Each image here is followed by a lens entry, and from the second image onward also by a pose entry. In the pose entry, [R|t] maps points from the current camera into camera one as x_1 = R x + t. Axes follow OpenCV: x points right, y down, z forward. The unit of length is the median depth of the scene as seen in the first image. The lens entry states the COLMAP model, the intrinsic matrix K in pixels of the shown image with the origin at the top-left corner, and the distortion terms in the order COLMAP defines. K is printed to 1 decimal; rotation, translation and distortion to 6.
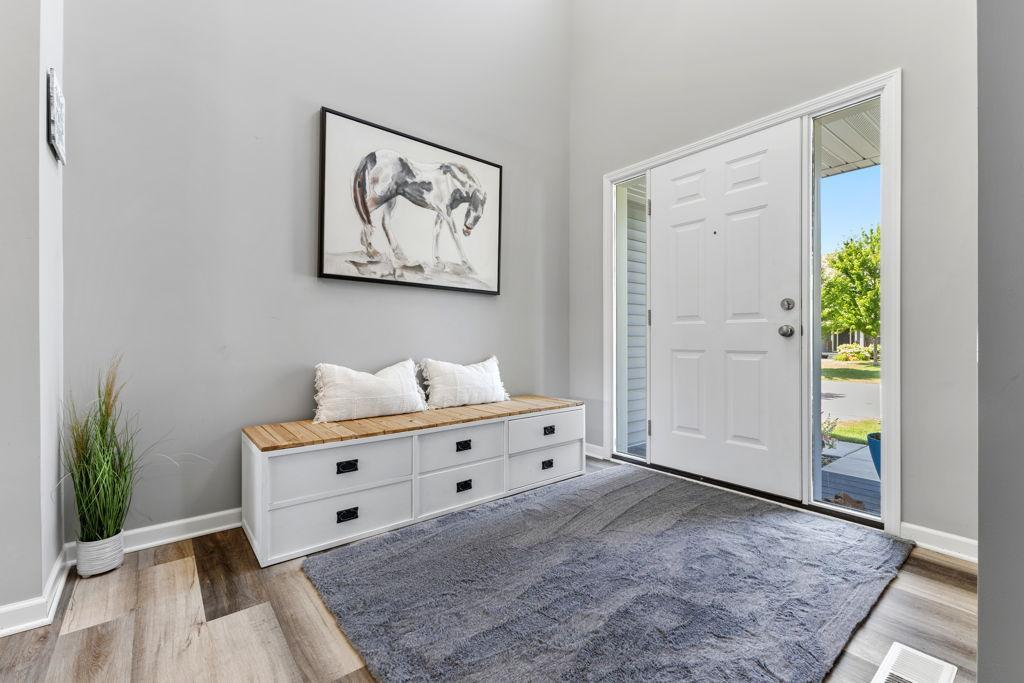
lens RADIAL K [[444.2, 0, 515.8], [0, 444.2, 340.0], [0, 0, 1]] dist [0.009582, -0.001154]
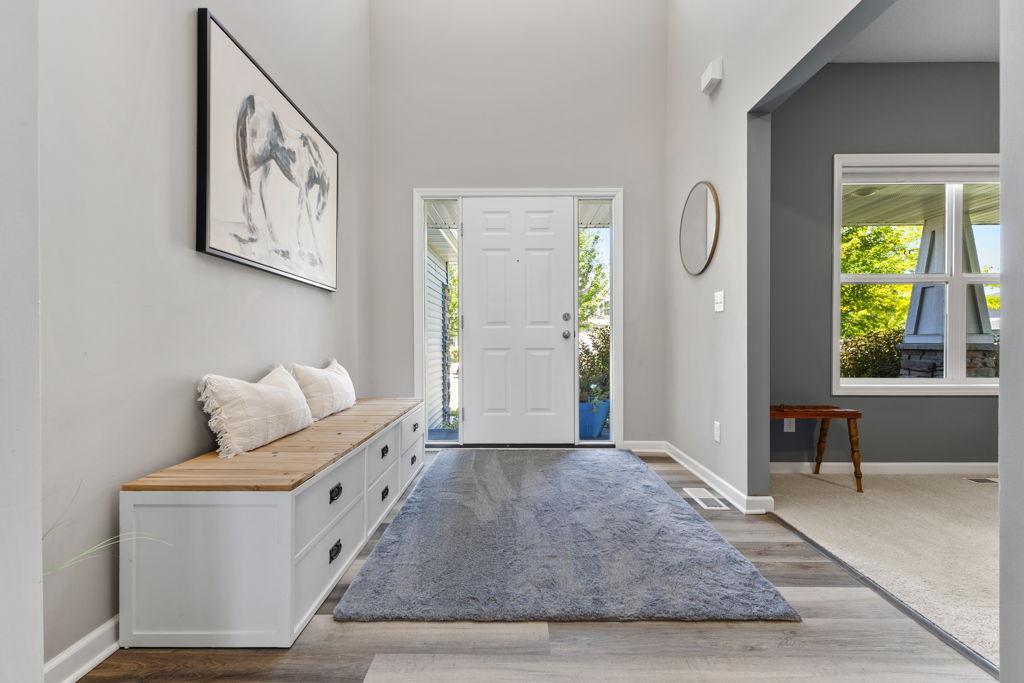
lens RADIAL K [[444.2, 0, 514.0], [0, 444.2, 342.7], [0, 0, 1]] dist [0.009582, -0.001154]
pose [[0.631938, -0.005907, 0.774996, -0.638065], [0.005566, 0.999980, 0.003084, 0.002848], [-0.774999, 0.002364, 0.631958, 0.169642]]
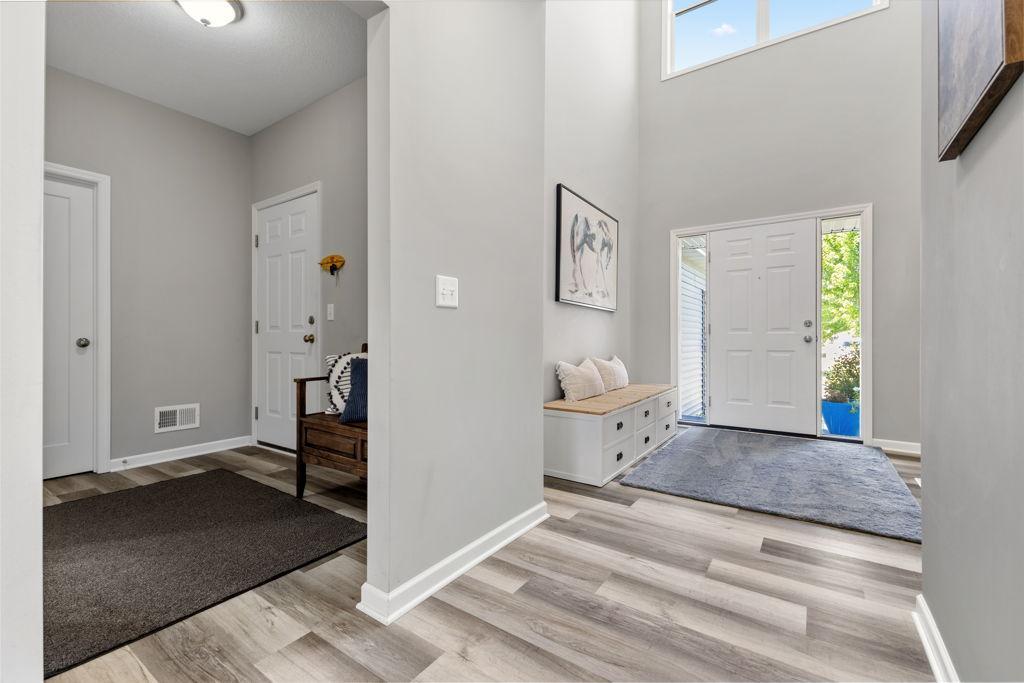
lens RADIAL K [[444.2, 0, 509.6], [0, 444.2, 339.1], [0, 0, 1]] dist [0.009582, -0.001154]
pose [[0.957330, -0.000028, 0.288997, -0.950507], [0.000771, 0.999997, -0.002459, -0.014446], [-0.288996, 0.002577, 0.957327, -0.311874]]
